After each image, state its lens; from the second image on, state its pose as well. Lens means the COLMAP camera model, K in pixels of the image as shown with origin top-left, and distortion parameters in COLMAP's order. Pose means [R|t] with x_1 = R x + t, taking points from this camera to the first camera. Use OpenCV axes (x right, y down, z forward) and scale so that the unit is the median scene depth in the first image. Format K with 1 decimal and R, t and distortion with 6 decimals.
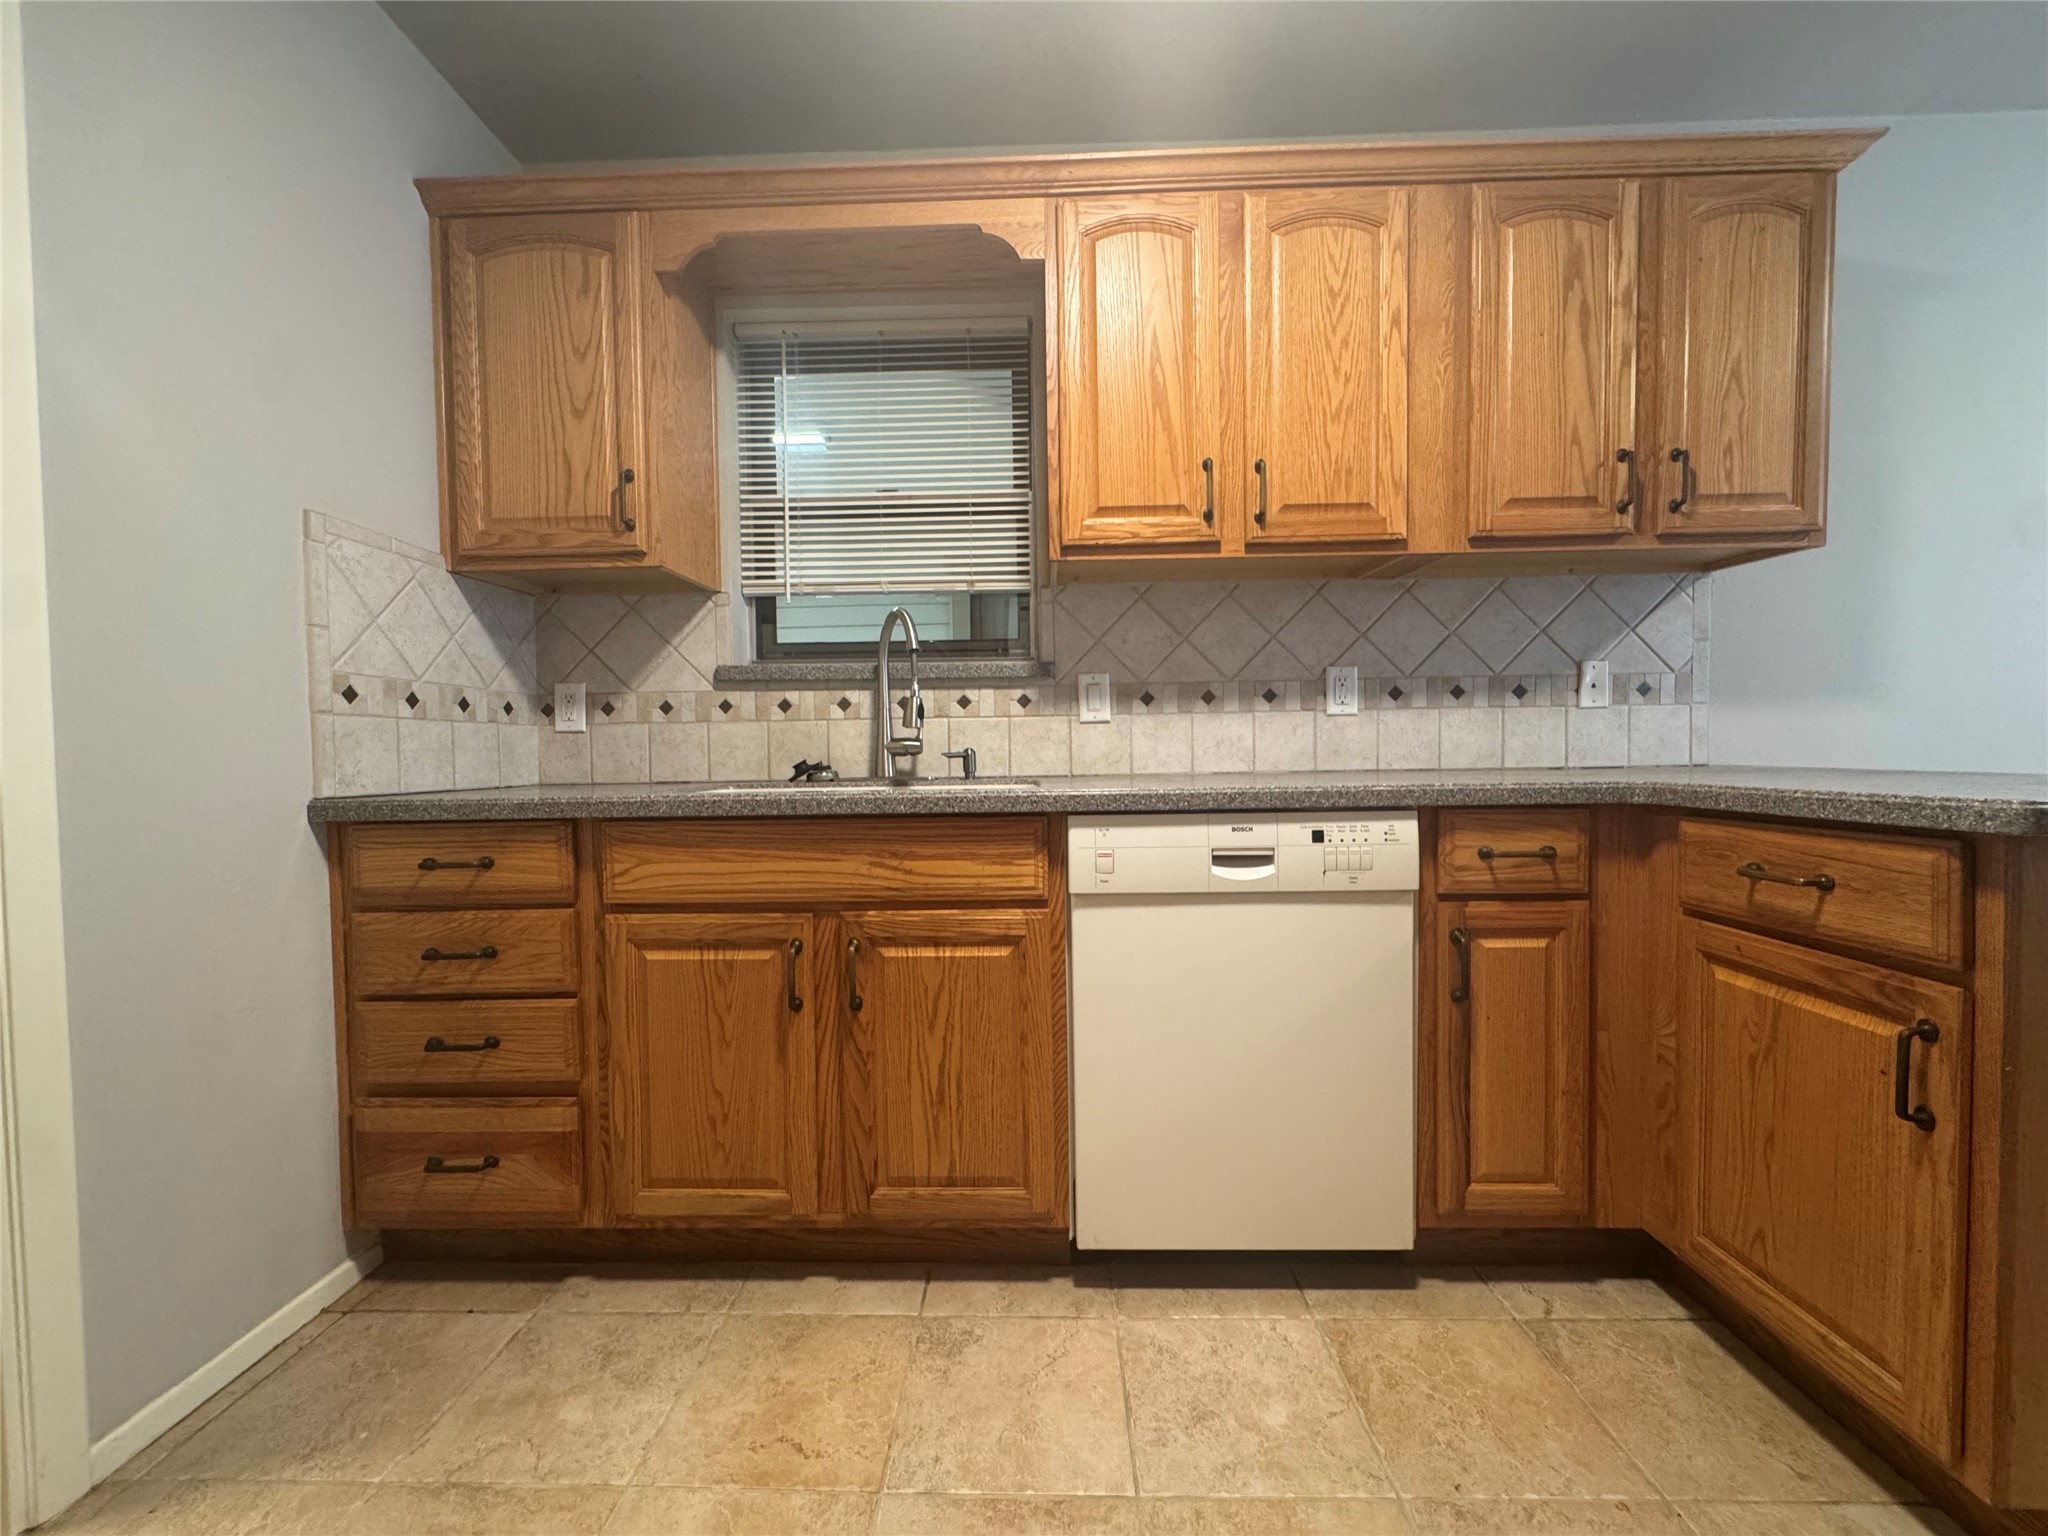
lens RADIAL K [[818.8, 0, 1021.5], [0, 818.8, 768.4], [0, 0, 1]] dist [-0.004113, 0.000117]
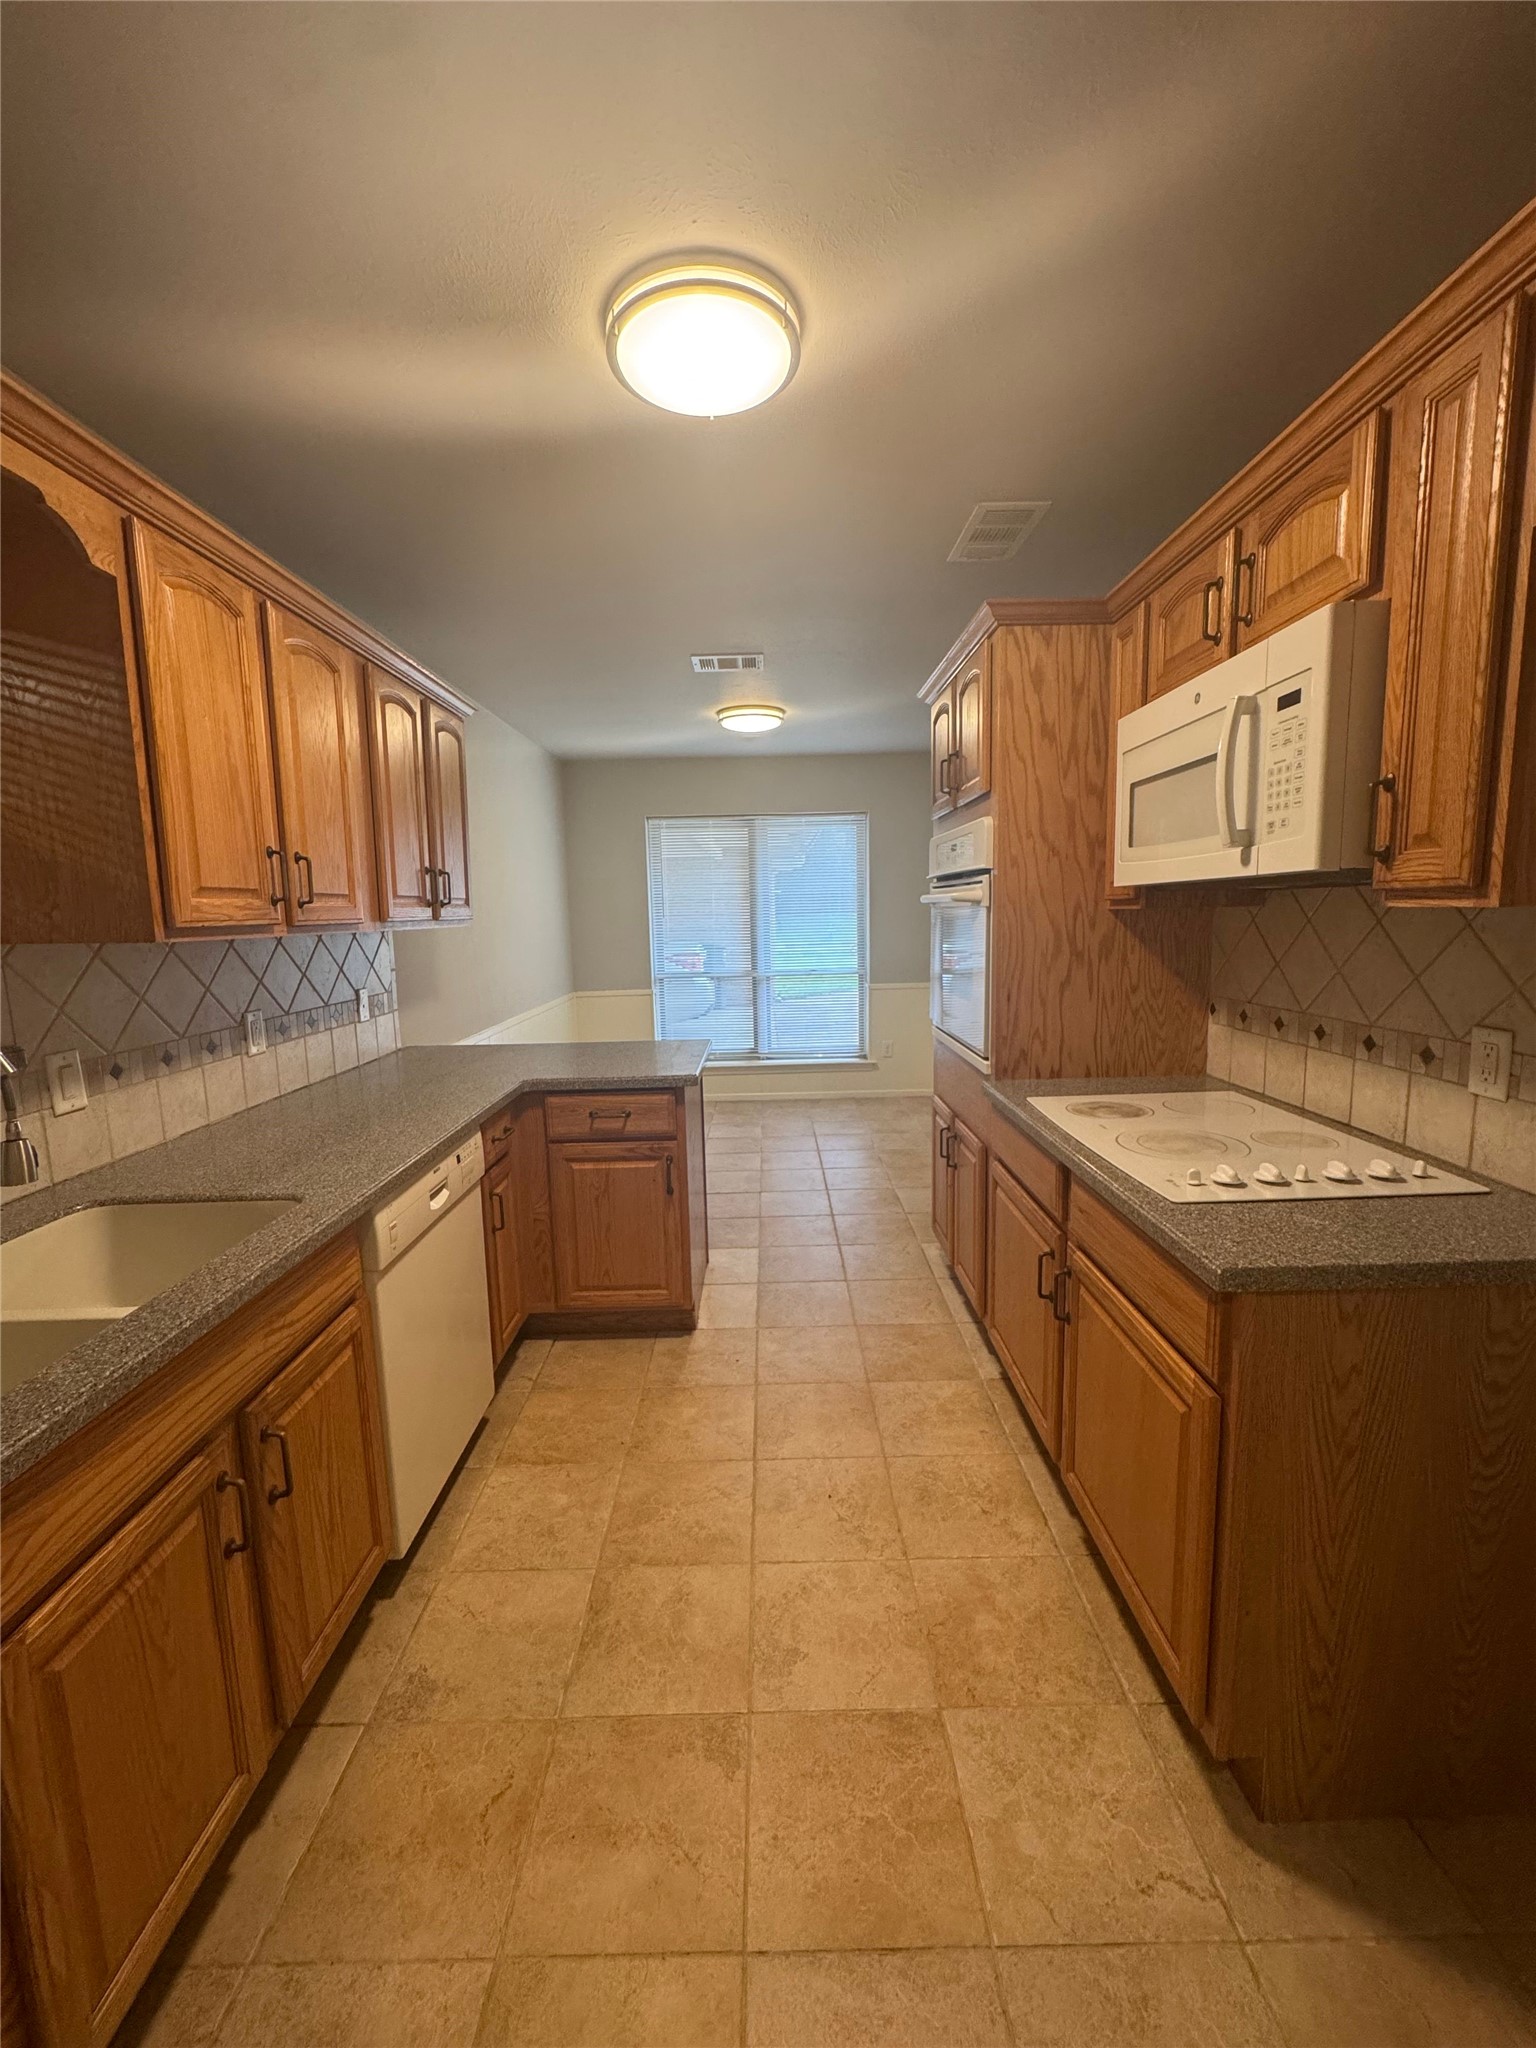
lens RADIAL K [[818.8, 0, 768.0], [0, 818.8, 1024.0], [0, 0, 1]] dist [-0.004113, 0.000117]
pose [[-0.033114, -0.122844, 0.991873, -1.029832], [0.049457, 0.991000, 0.124387, -0.297445], [-0.998227, 0.053174, -0.026740, 0.470121]]
